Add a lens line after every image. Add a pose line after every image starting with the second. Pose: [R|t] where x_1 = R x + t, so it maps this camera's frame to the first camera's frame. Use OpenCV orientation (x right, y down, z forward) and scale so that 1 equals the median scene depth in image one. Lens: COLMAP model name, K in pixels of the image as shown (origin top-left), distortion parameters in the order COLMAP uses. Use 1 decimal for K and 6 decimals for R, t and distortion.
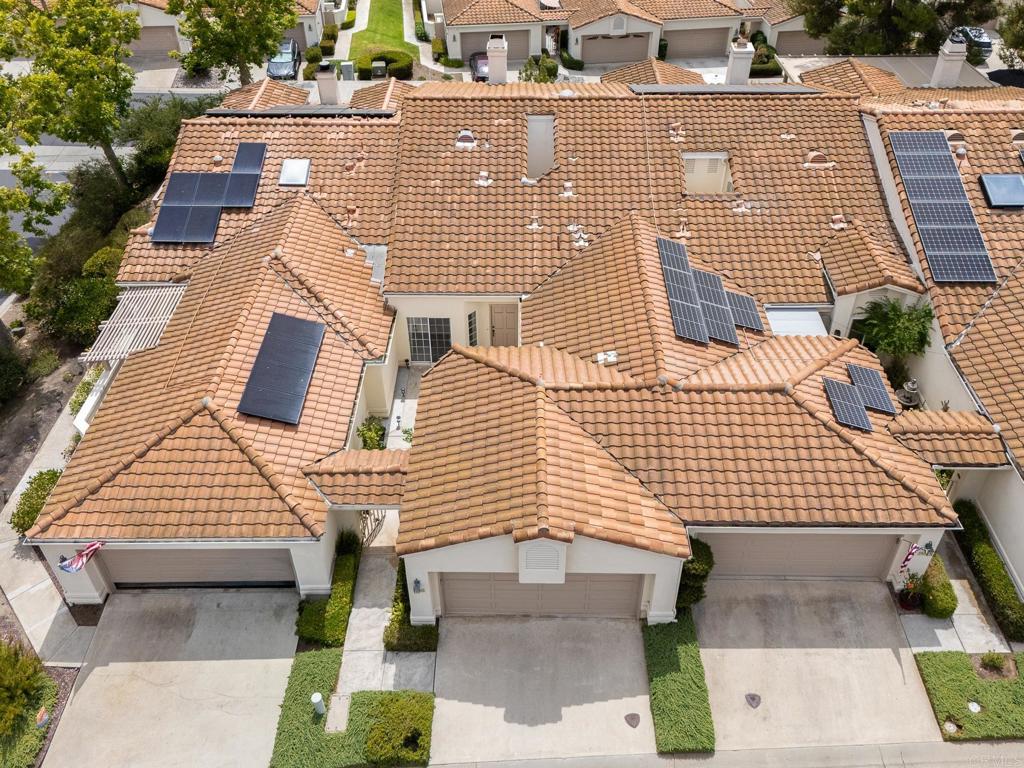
lens RADIAL K [[871.2, 0, 517.5], [0, 871.2, 331.1], [0, 0, 1]] dist [0.082633, -0.107108]
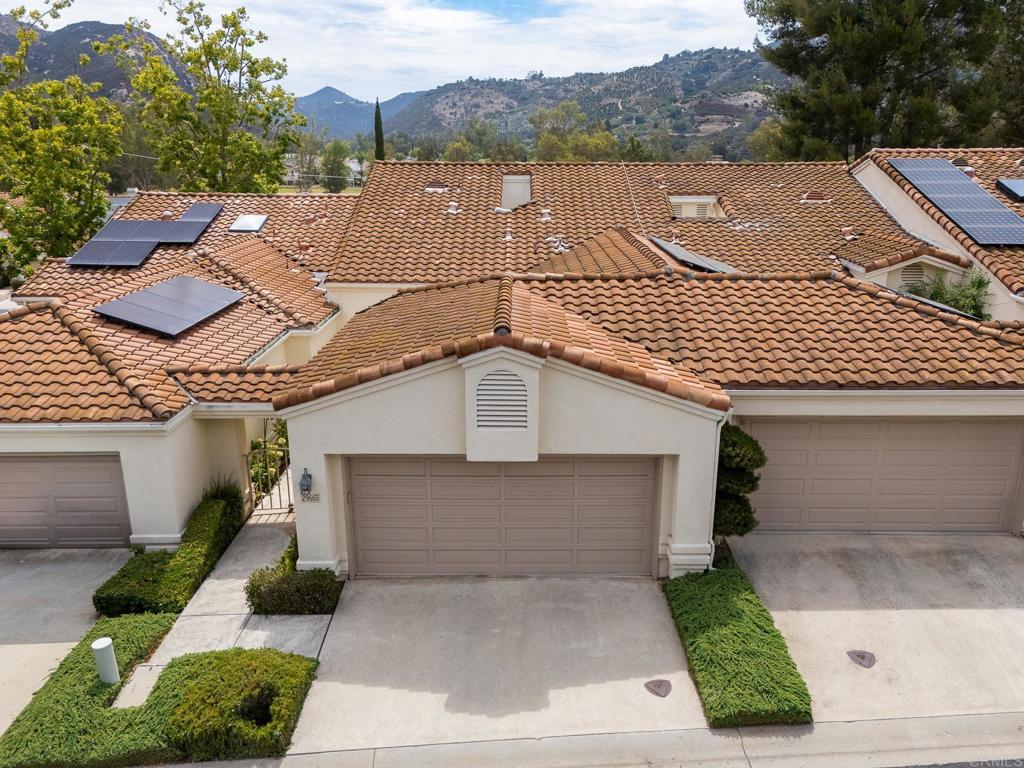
lens RADIAL K [[784.4, 0, 528.1], [0, 784.4, 384.9], [0, 0, 1]] dist [0.070982, -0.064106]
pose [[0.999808, 0.001902, 0.019509, 0.031541], [0.005392, 0.930194, -0.367029, 0.396533], [-0.018846, 0.367064, 0.930005, 0.401646]]
